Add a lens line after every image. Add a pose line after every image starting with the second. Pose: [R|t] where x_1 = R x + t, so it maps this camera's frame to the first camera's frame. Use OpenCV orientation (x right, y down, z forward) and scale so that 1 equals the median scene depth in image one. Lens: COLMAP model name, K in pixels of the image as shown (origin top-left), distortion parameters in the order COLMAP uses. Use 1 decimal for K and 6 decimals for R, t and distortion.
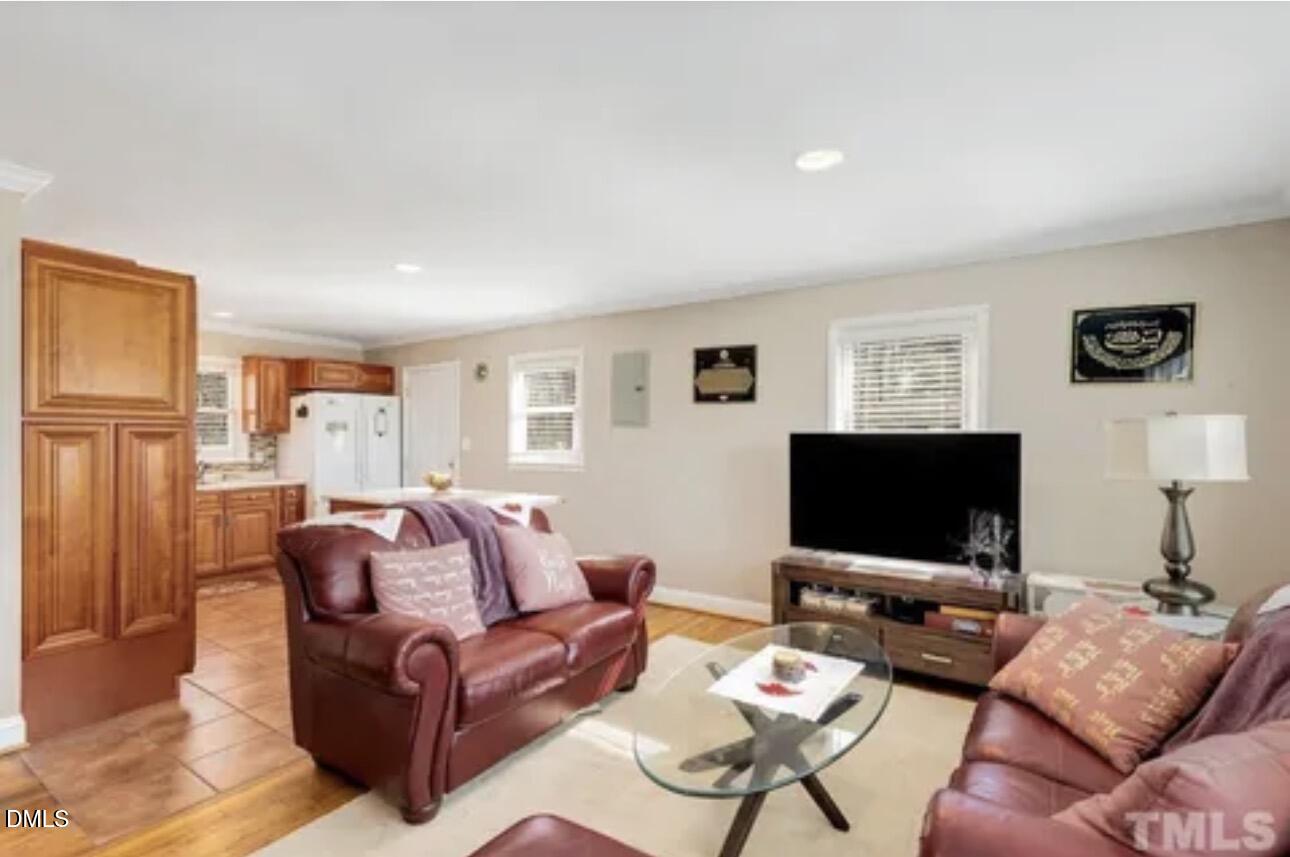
lens RADIAL K [[585.2, 0, 647.1], [0, 585.2, 433.8], [0, 0, 1]] dist [-0.002452, -0.000216]
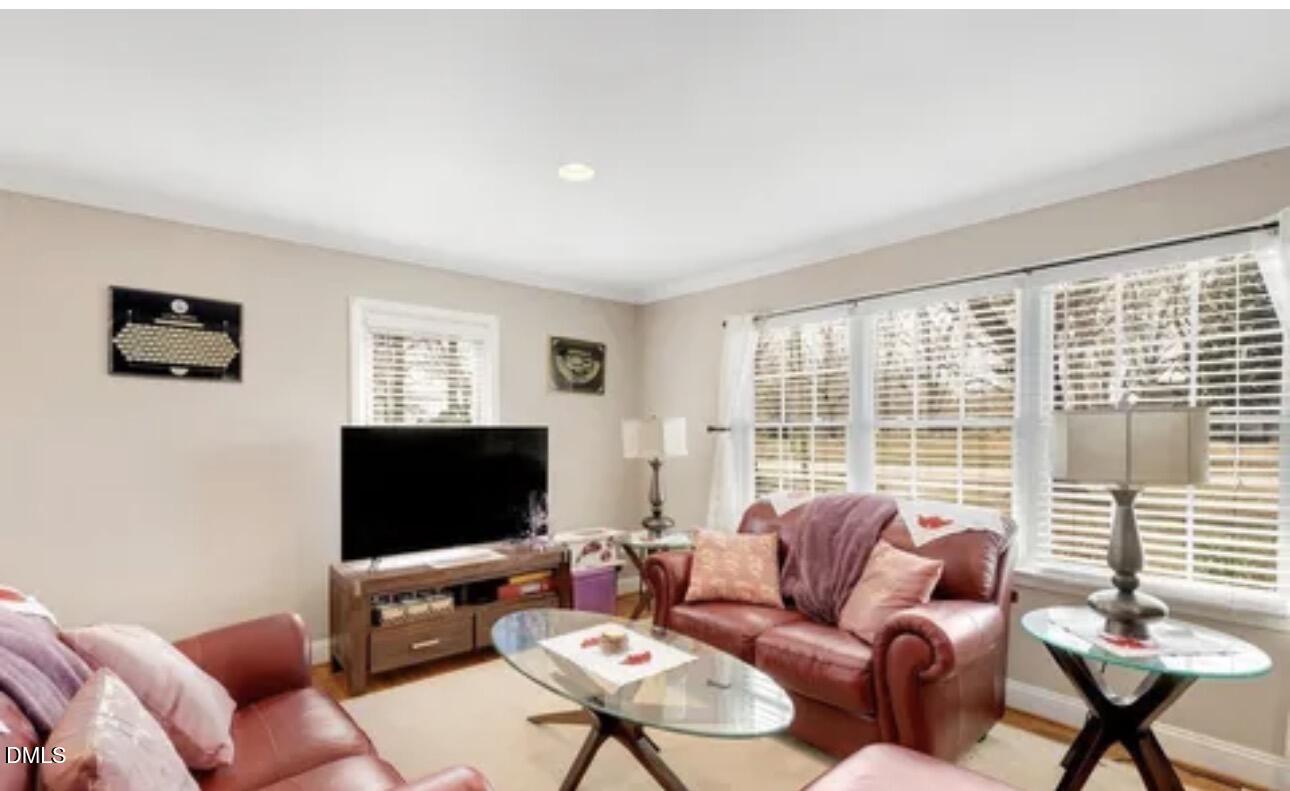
lens RADIAL K [[602.2, 0, 646.7], [0, 602.2, 431.1], [0, 0, 1]] dist [0.010027, 0.000076]
pose [[0.265006, -0.000742, 0.964247, -0.506604], [-0.003798, 0.999991, 0.001813, 0.003789], [-0.964239, -0.004143, 0.265001, 0.393190]]
